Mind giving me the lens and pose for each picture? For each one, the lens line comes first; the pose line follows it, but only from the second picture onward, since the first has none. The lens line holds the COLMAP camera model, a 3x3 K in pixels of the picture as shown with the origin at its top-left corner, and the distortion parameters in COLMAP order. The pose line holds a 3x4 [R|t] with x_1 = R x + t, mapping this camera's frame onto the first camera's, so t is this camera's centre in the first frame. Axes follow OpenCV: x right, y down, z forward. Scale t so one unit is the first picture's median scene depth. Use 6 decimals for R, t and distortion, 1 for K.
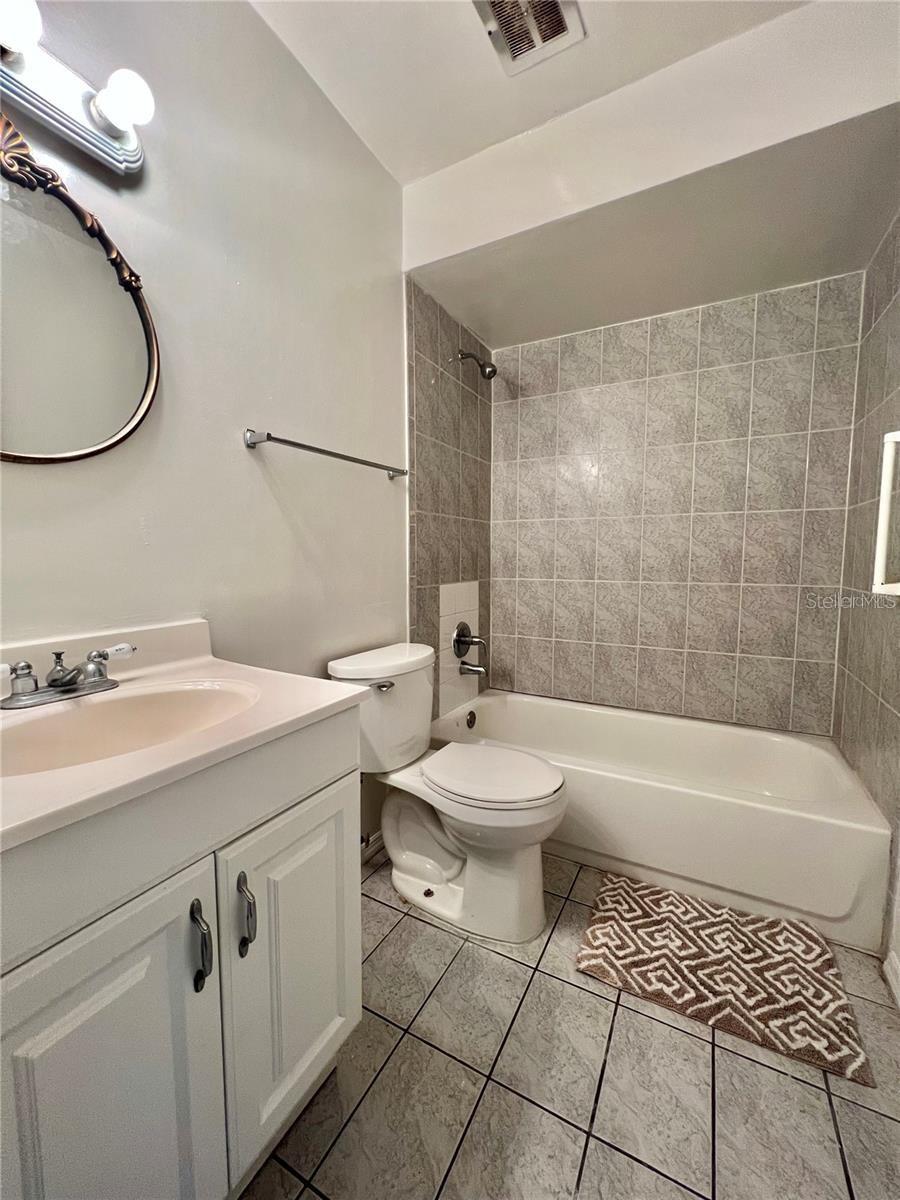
lens RADIAL K [[484.3, 0, 450.0], [0, 484.3, 600.0], [0, 0, 1]] dist [0.000435, 0.000652]
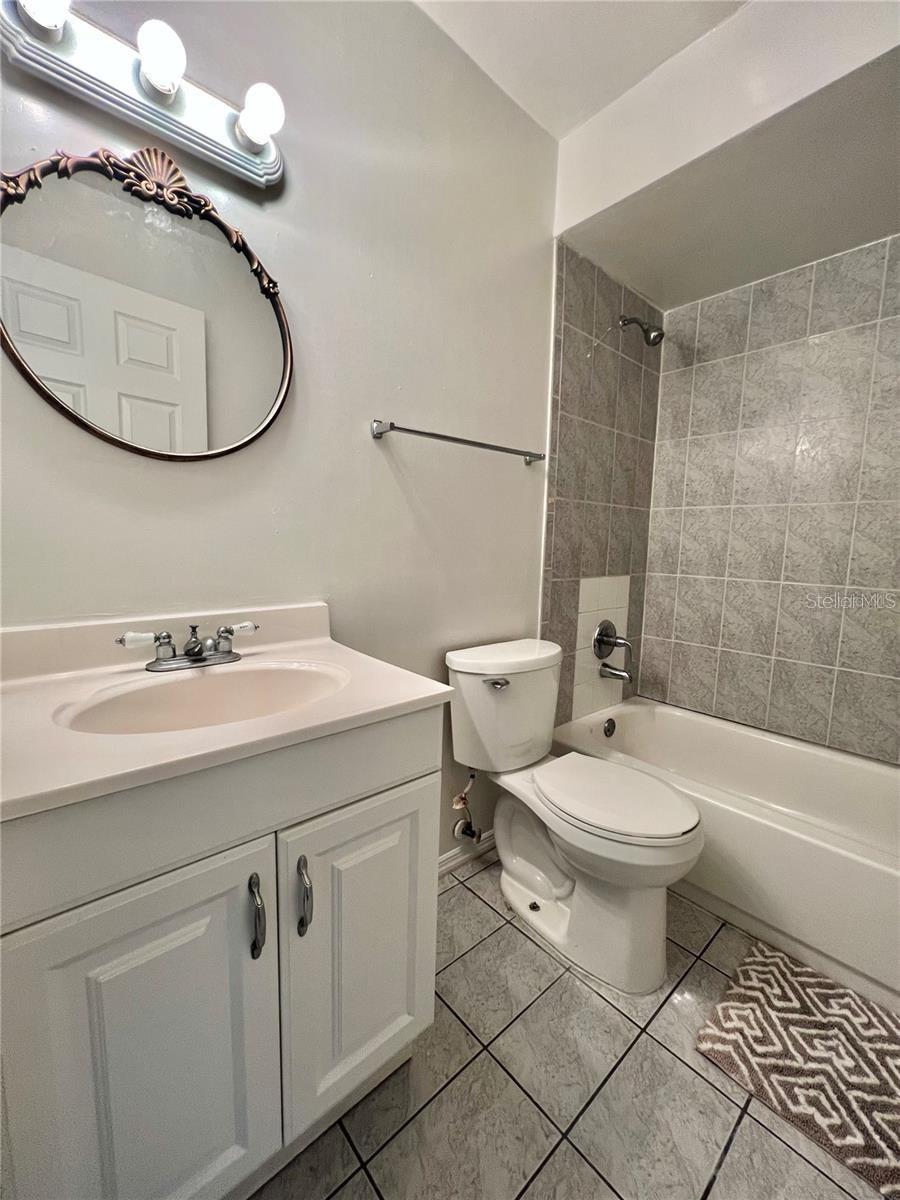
lens RADIAL K [[484.3, 0, 450.0], [0, 484.3, 600.0], [0, 0, 1]] dist [0.000435, 0.000652]
pose [[0.939916, 0.061602, -0.335802, 0.079166], [-0.052614, 0.997973, 0.035805, -0.014326], [0.337327, -0.015986, 0.941252, 0.067149]]
